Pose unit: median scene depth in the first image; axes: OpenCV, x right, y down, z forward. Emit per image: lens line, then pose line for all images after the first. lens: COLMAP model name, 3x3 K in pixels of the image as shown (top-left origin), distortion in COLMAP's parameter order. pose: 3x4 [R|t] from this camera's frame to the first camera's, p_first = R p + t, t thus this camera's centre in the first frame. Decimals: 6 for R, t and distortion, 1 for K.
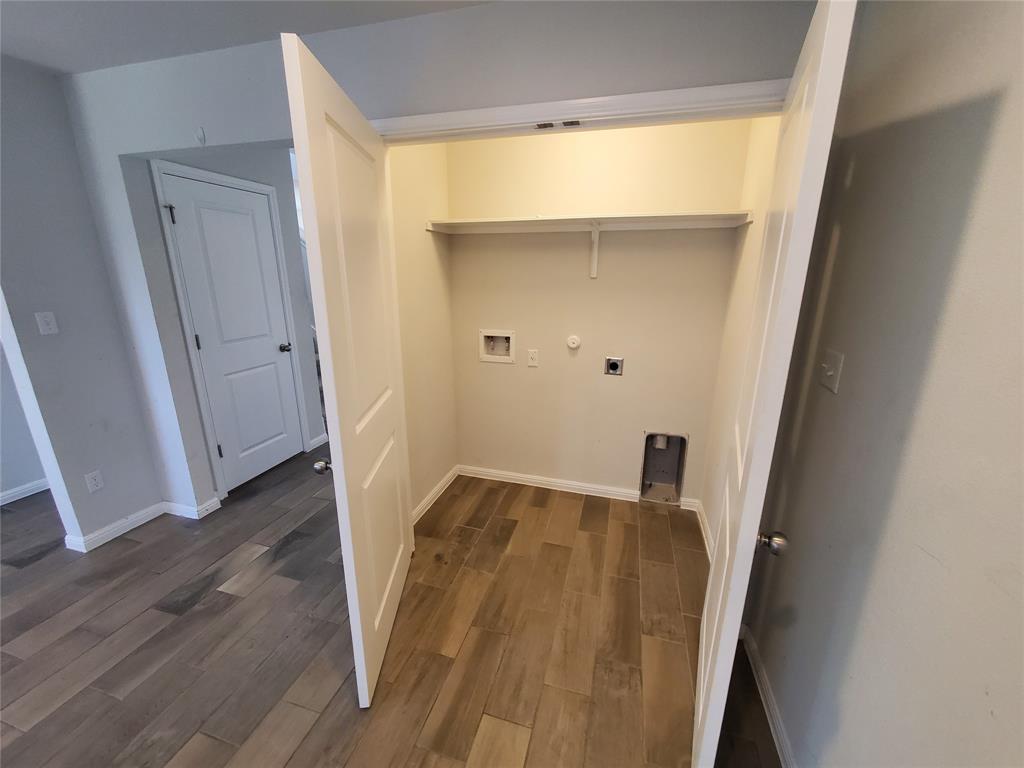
lens RADIAL K [[410.3, 0, 516.7], [0, 410.3, 385.5], [0, 0, 1]] dist [-0.000223, 0.000048]
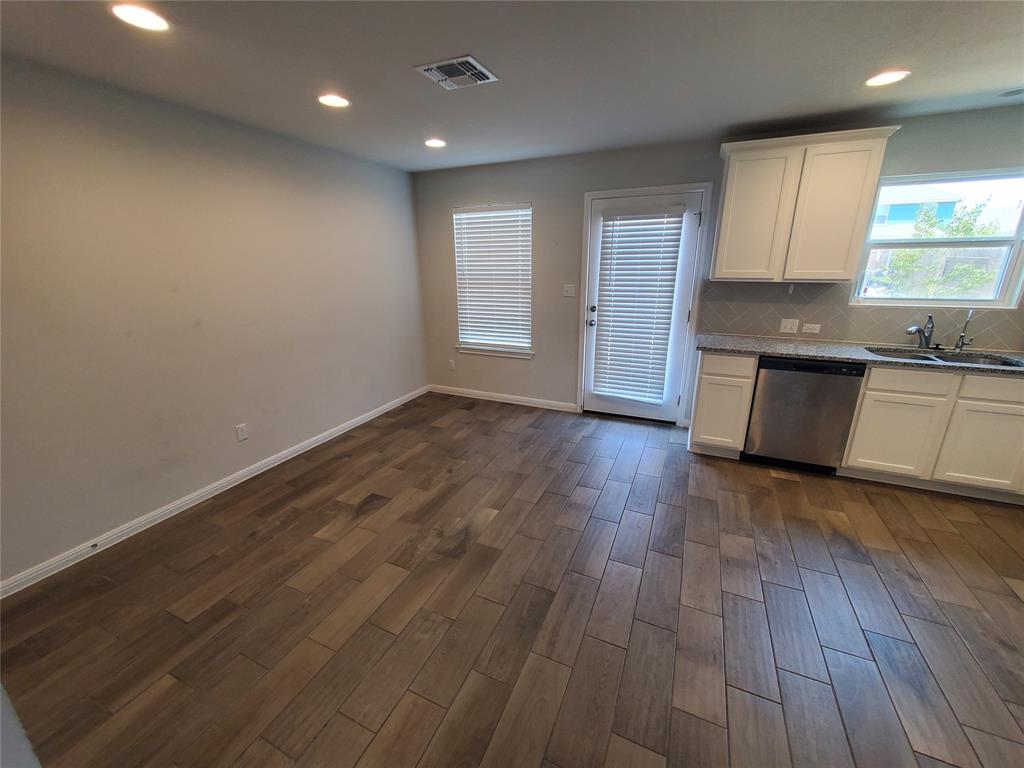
lens RADIAL K [[410.3, 0, 511.6], [0, 410.3, 382.5], [0, 0, 1]] dist [-0.000223, 0.000048]
pose [[-0.988531, -0.046753, 0.143598, -0.830760], [0.037309, 0.845791, 0.532209, -0.310176], [-0.146336, 0.531462, -0.834346, 1.038844]]
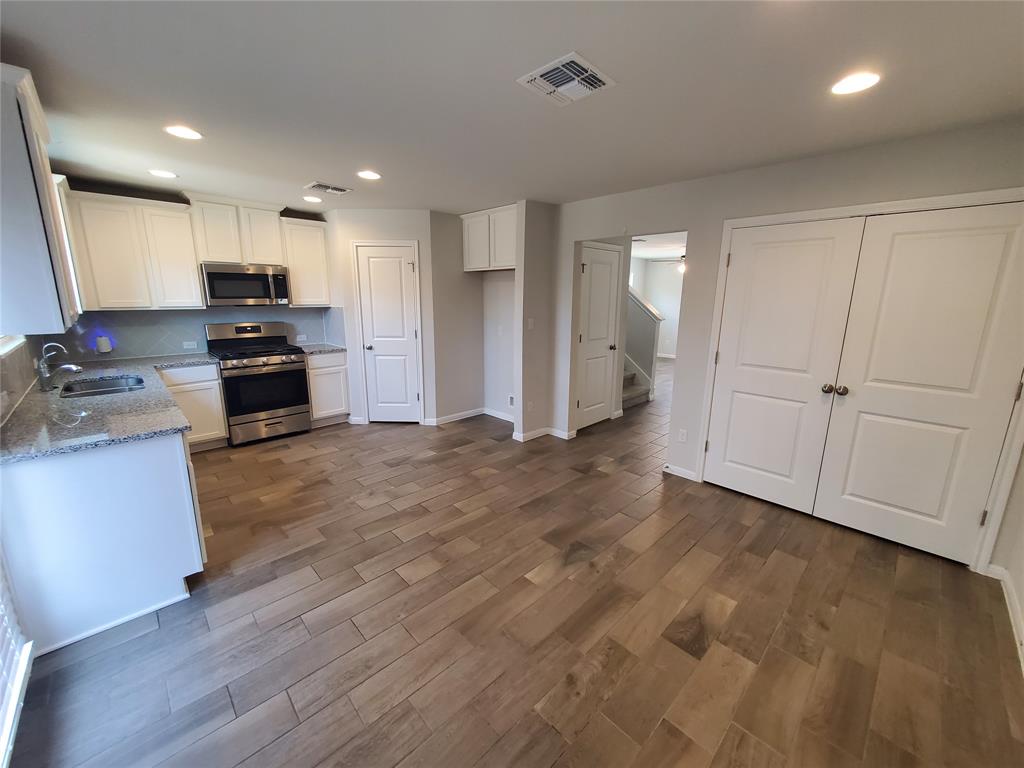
lens RADIAL K [[410.3, 0, 511.9], [0, 410.3, 384.7], [0, 0, 1]] dist [-0.000223, 0.000048]
pose [[0.866052, 0.104736, -0.488859, -0.186967], [-0.133873, 0.990685, -0.024917, 0.205485], [0.481696, 0.087024, 0.872007, -0.782509]]
